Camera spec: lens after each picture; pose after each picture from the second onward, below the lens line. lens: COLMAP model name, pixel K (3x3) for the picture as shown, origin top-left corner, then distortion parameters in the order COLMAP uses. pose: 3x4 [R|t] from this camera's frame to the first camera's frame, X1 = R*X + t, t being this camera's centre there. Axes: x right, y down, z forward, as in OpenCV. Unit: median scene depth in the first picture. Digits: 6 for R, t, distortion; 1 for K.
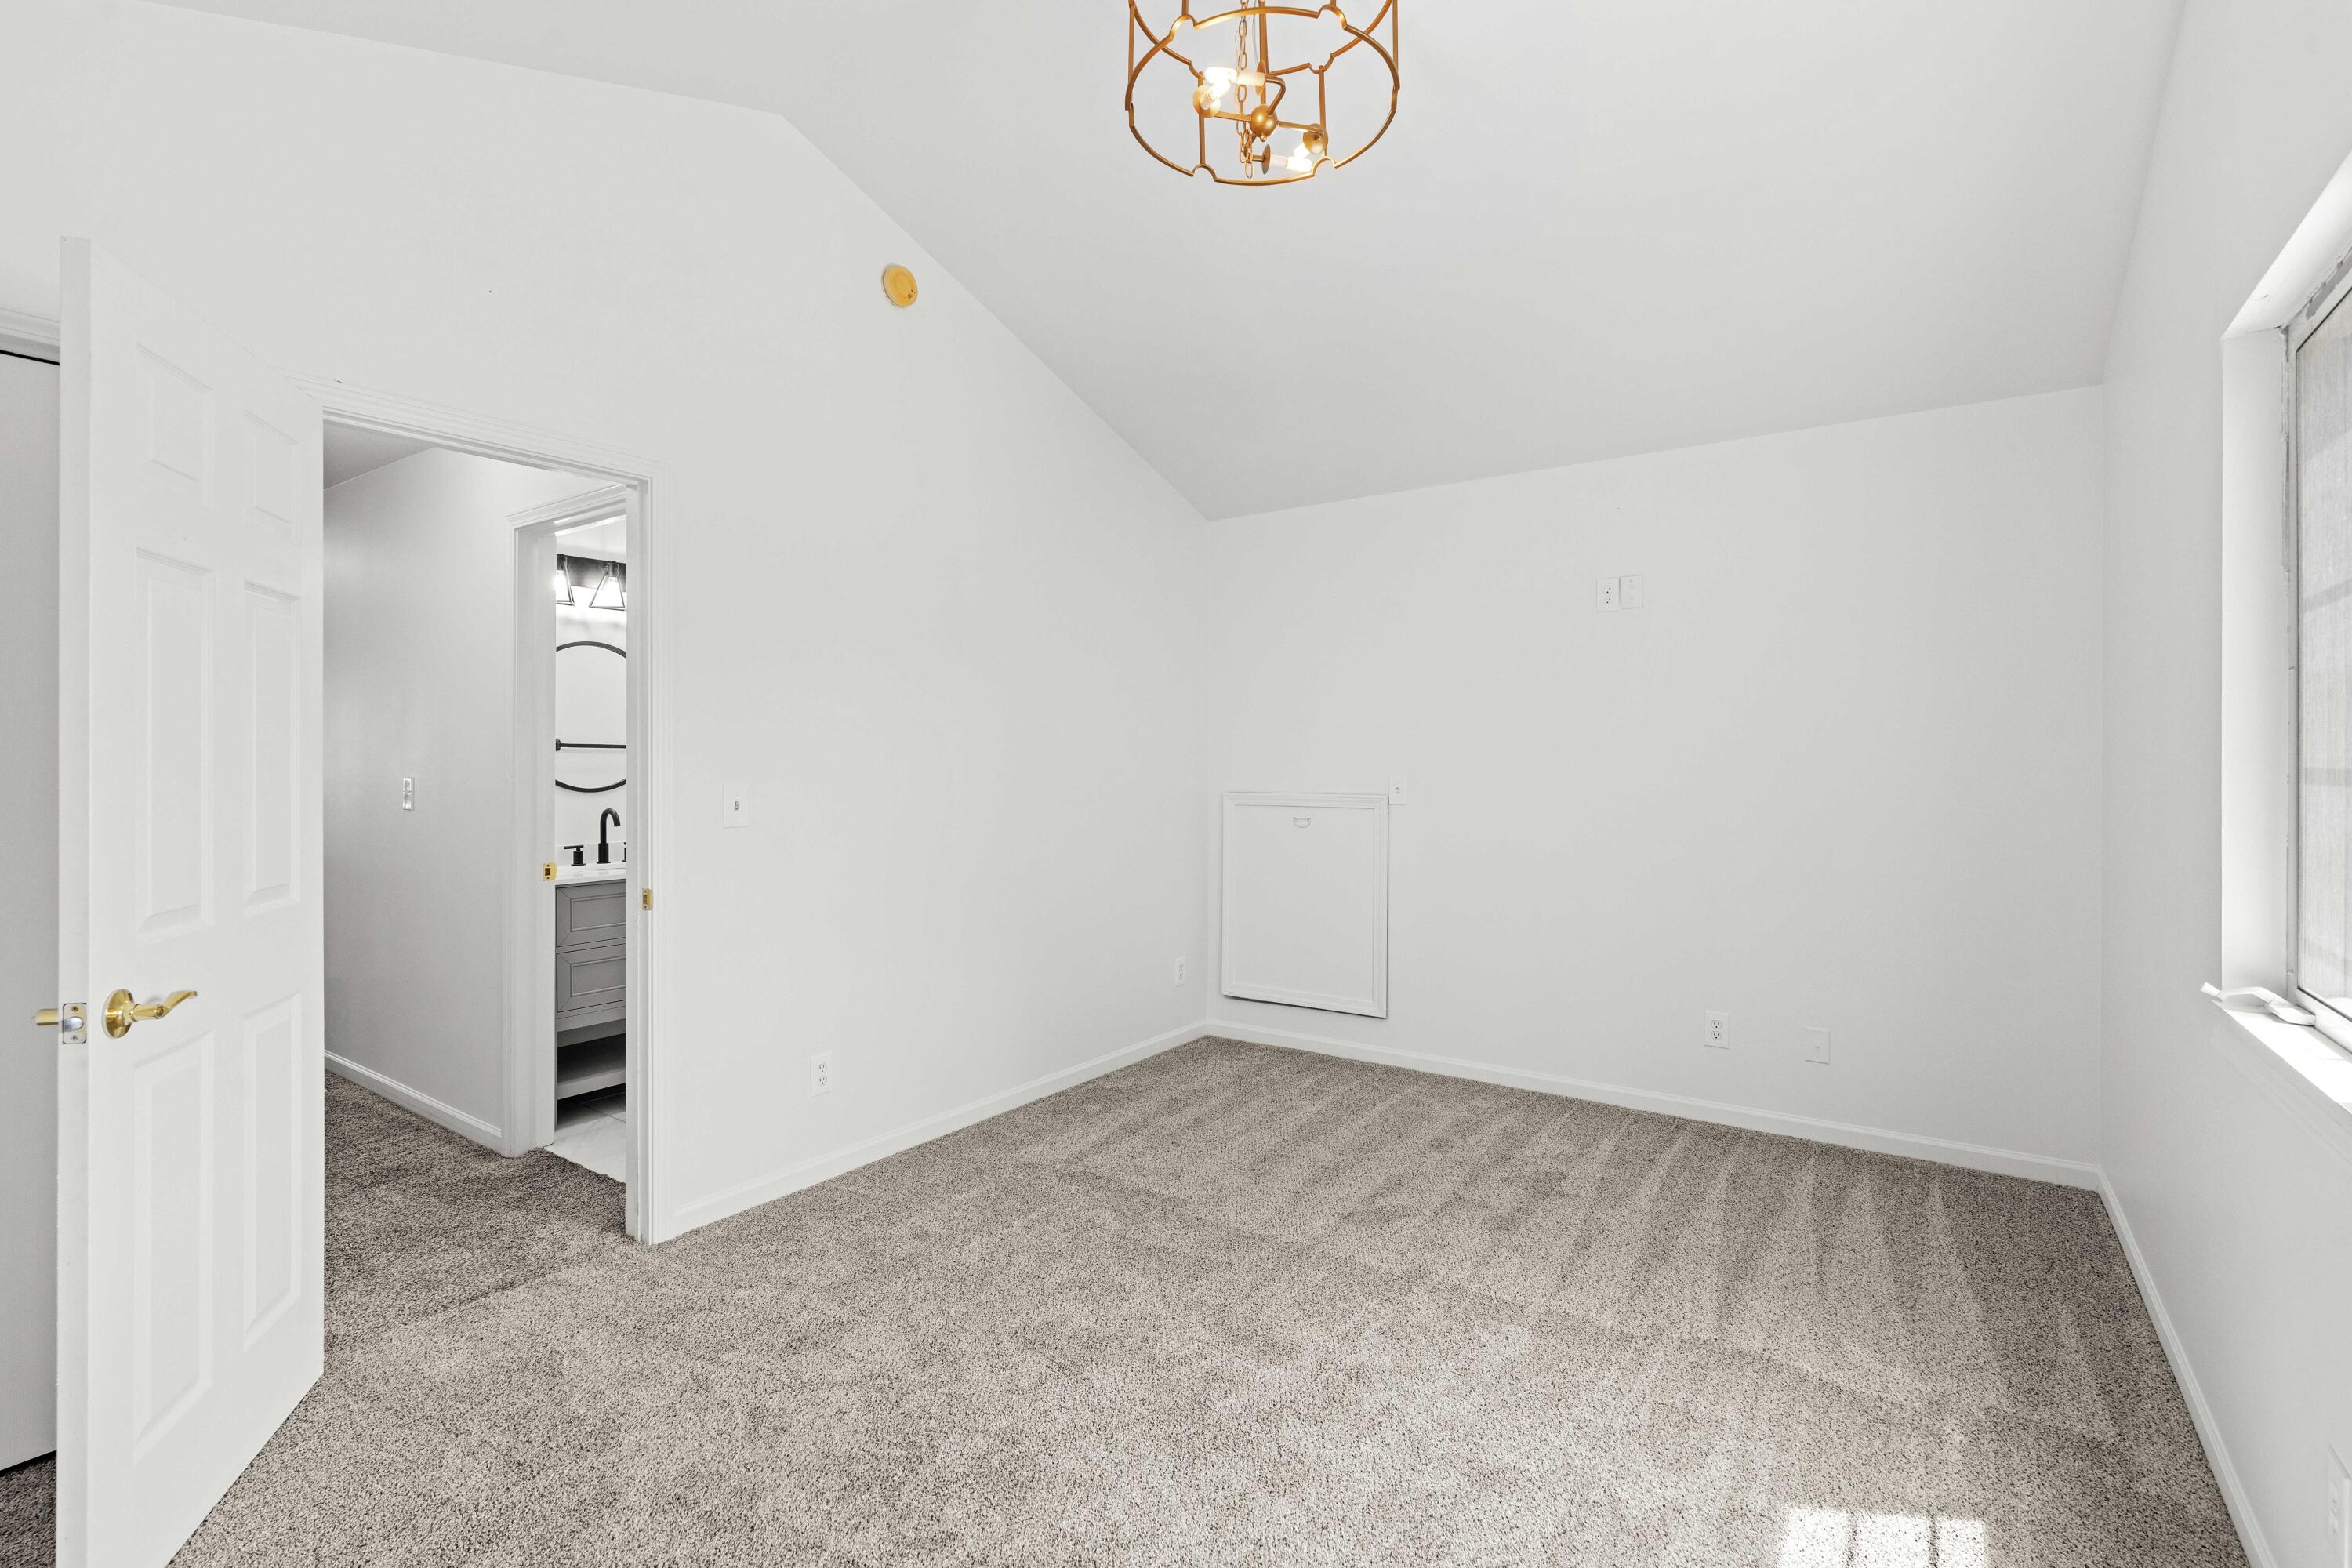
lens RADIAL K [[1072.0, 0, 1170.0], [0, 1072.0, 771.2], [0, 0, 1]] dist [-0.007597, 0.001910]
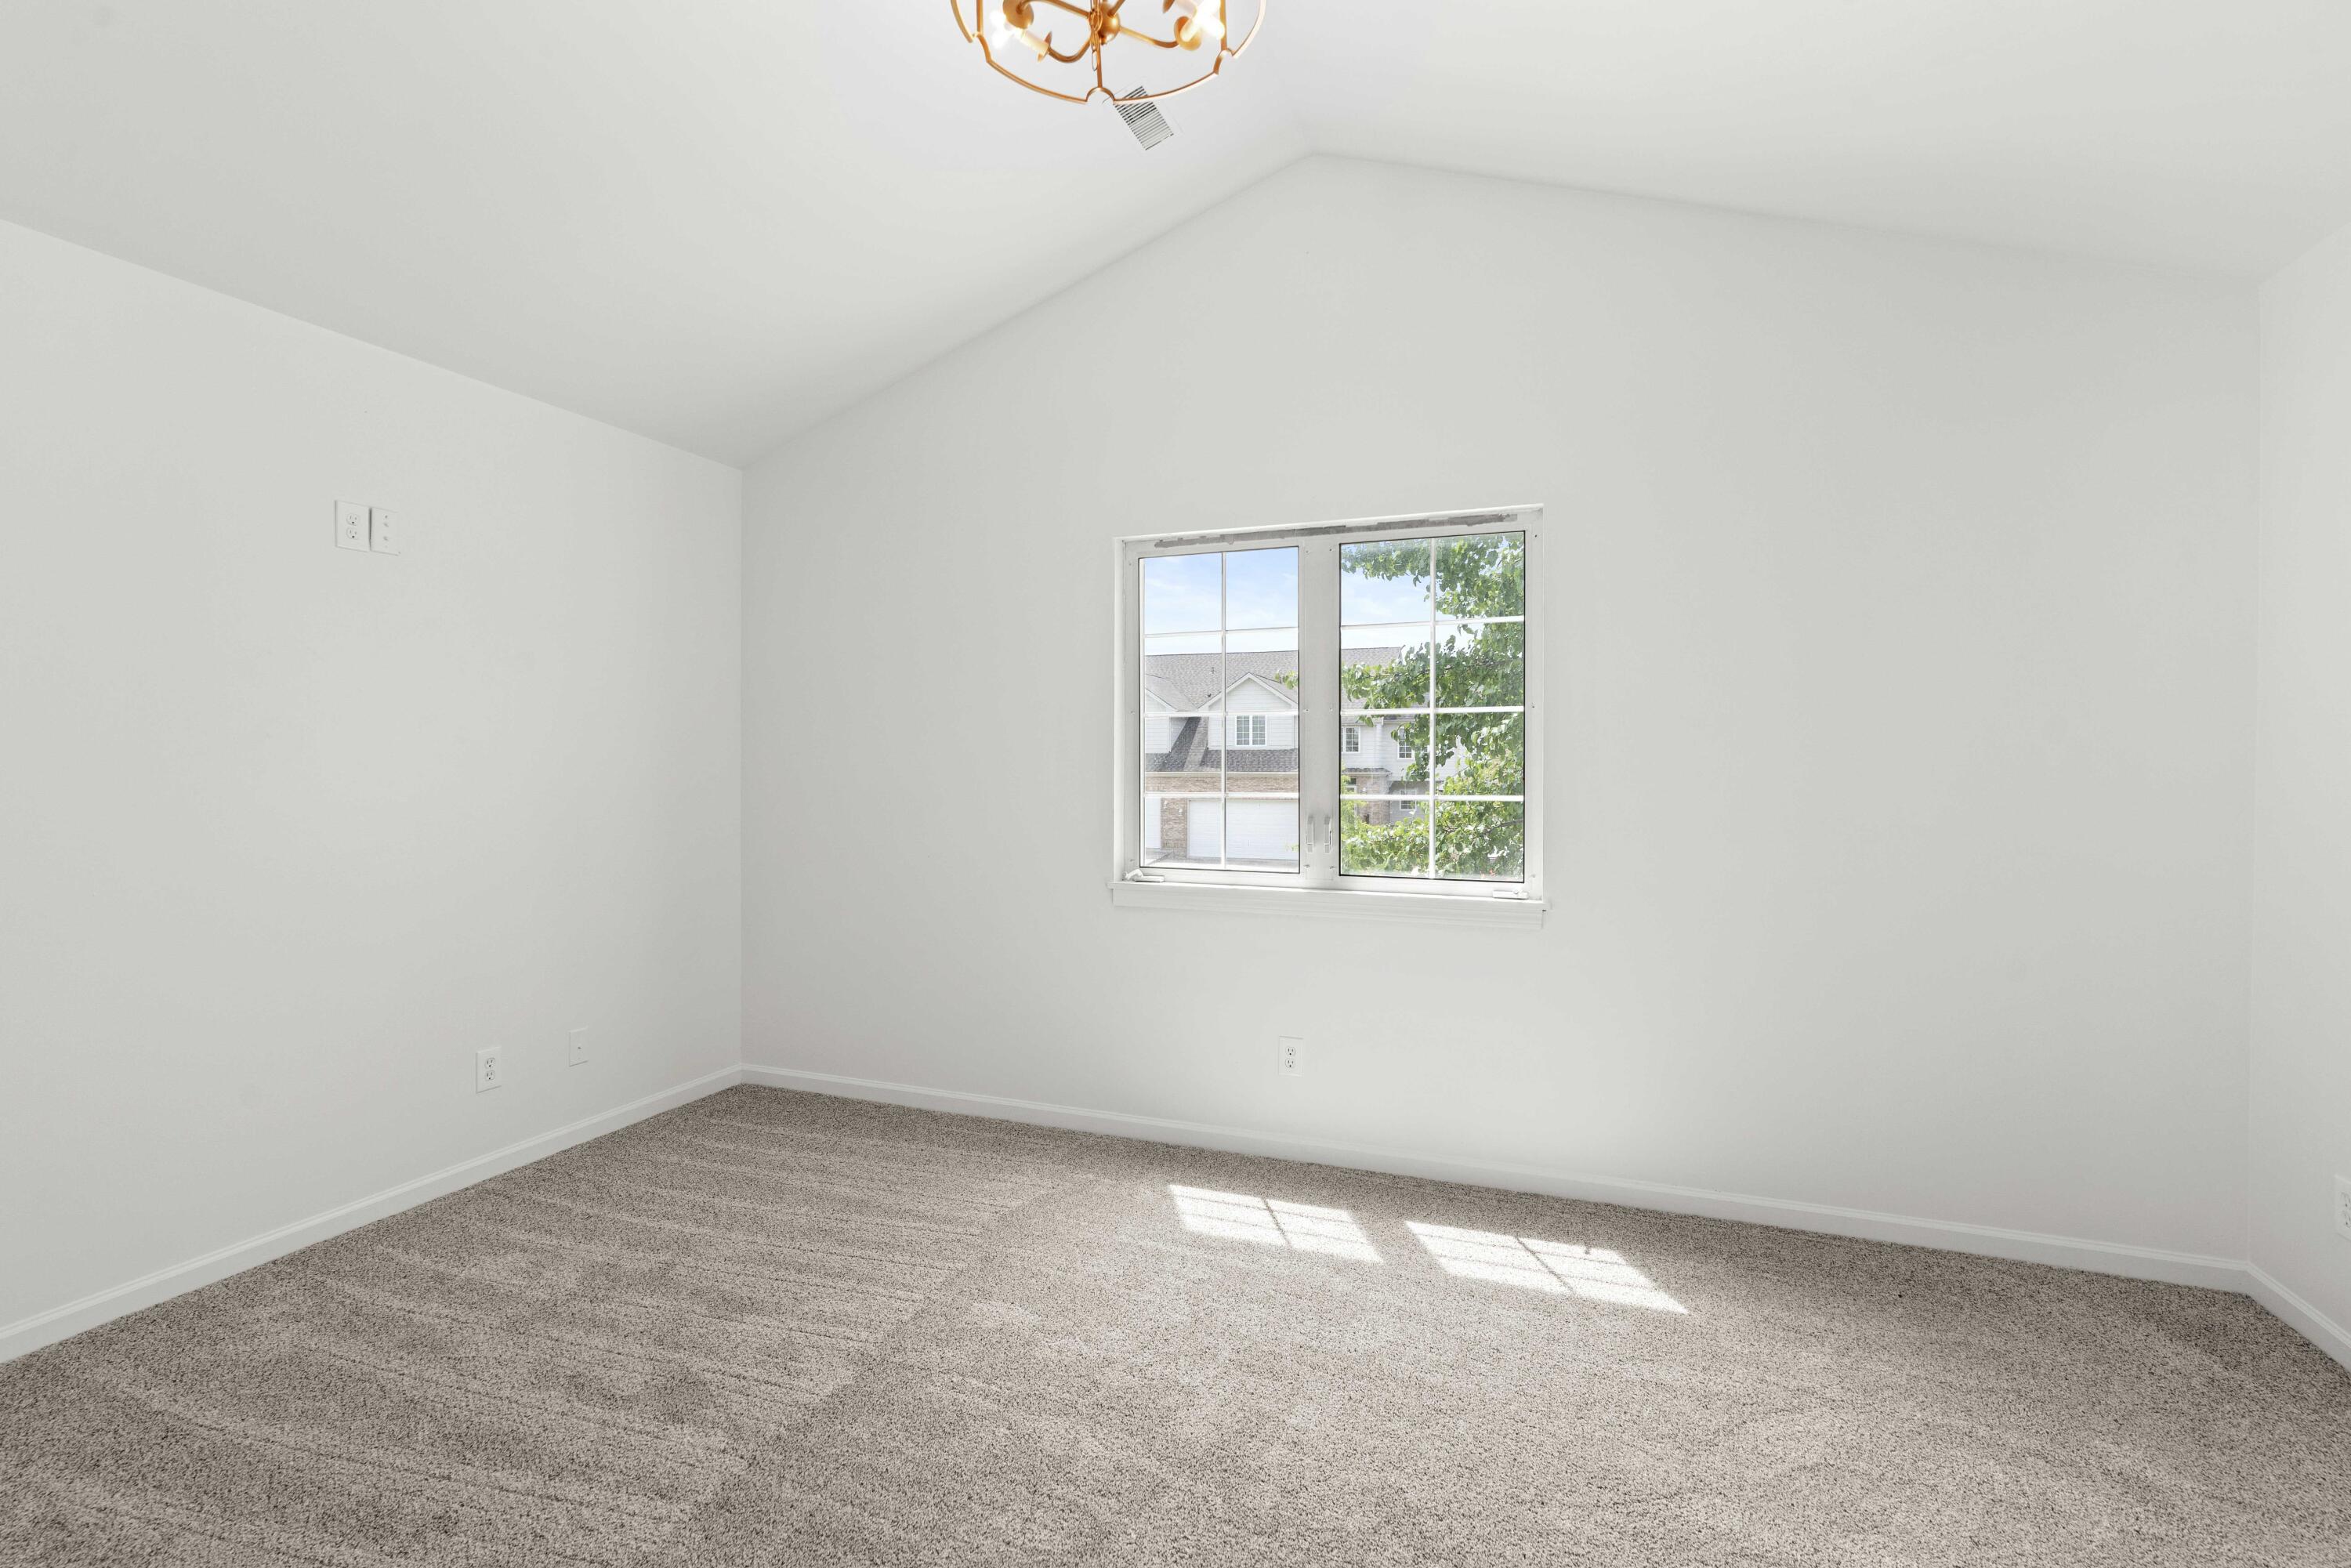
lens RADIAL K [[1071.5, 0, 1167.5], [0, 1071.5, 776.1], [0, 0, 1]] dist [-0.007597, 0.001910]
pose [[-0.253733, -0.011543, 0.967205, -0.527774], [0.008702, 0.999861, 0.014215, -0.000002], [-0.967235, 0.012024, -0.253597, 0.804130]]
